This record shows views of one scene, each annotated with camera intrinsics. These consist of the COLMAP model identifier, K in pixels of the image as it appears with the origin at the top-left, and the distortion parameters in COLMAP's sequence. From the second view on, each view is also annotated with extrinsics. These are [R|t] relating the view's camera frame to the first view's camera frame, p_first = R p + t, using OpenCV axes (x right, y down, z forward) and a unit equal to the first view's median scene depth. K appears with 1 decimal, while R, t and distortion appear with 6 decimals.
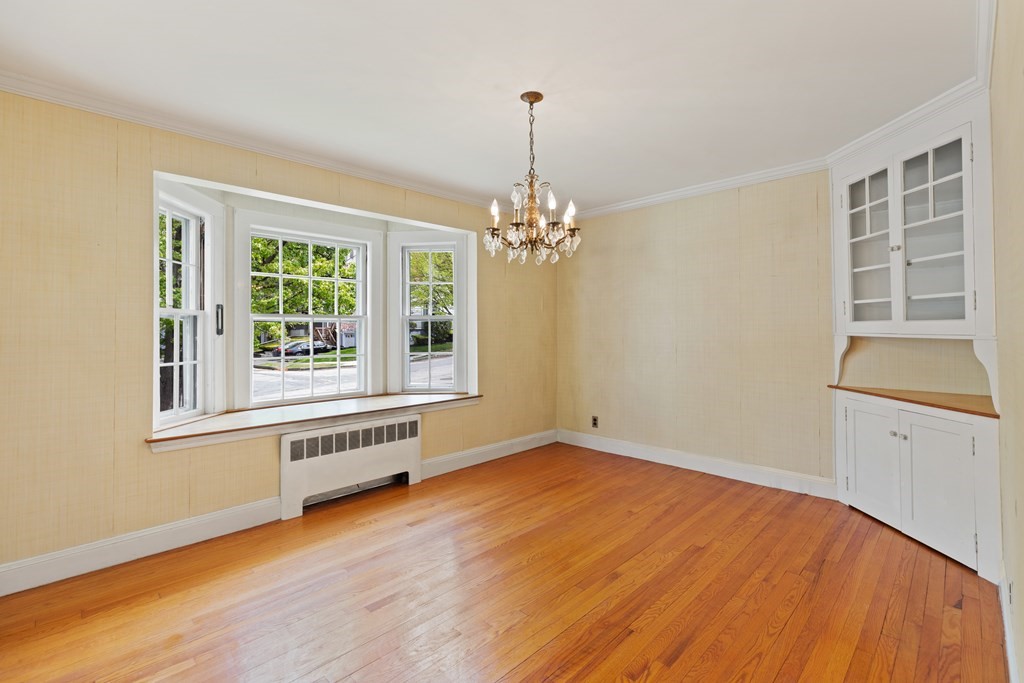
lens RADIAL K [[461.9, 0, 518.4], [0, 461.9, 321.6], [0, 0, 1]] dist [0.000996, -0.000449]
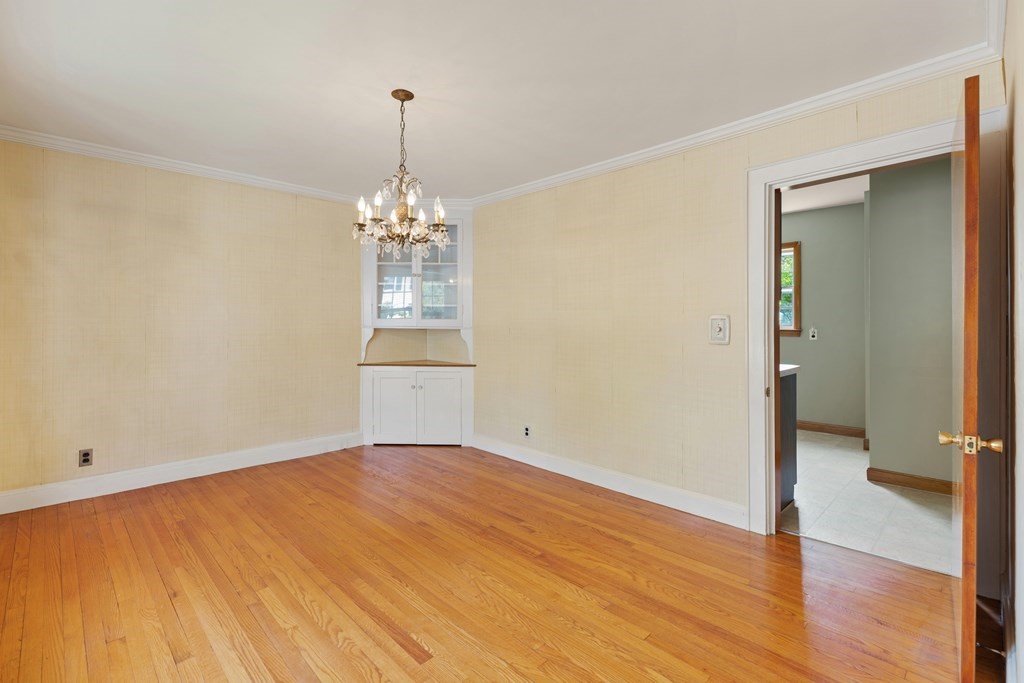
lens RADIAL K [[472.9, 0, 495.1], [0, 472.9, 321.0], [0, 0, 1]] dist [0.000084, 0.000074]
pose [[0.036796, 0.018141, 0.999158, -0.761057], [-0.017311, 0.999697, -0.017513, 0.028292], [-0.999173, -0.016652, 0.037099, 0.569300]]
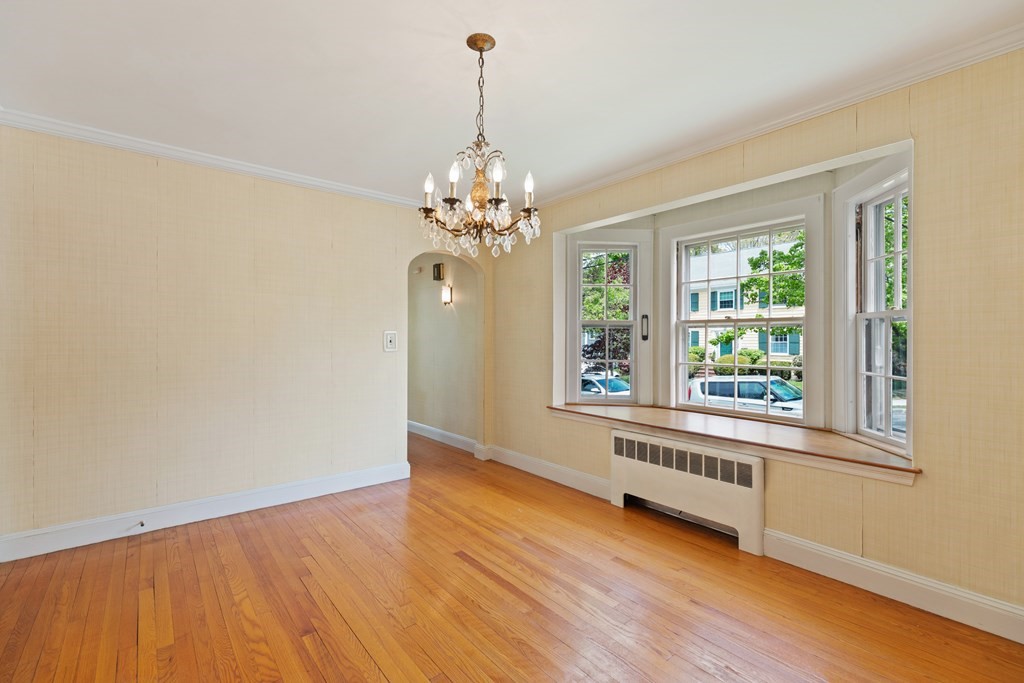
lens RADIAL K [[455.7, 0, 511.7], [0, 455.7, 338.5], [0, 0, 1]] dist [0.000848, 0.000077]
pose [[-0.109666, 0.004120, -0.993960, 0.602920], [0.010691, 0.999938, 0.002966, 0.018658], [0.993911, -0.010301, -0.109704, 0.852575]]
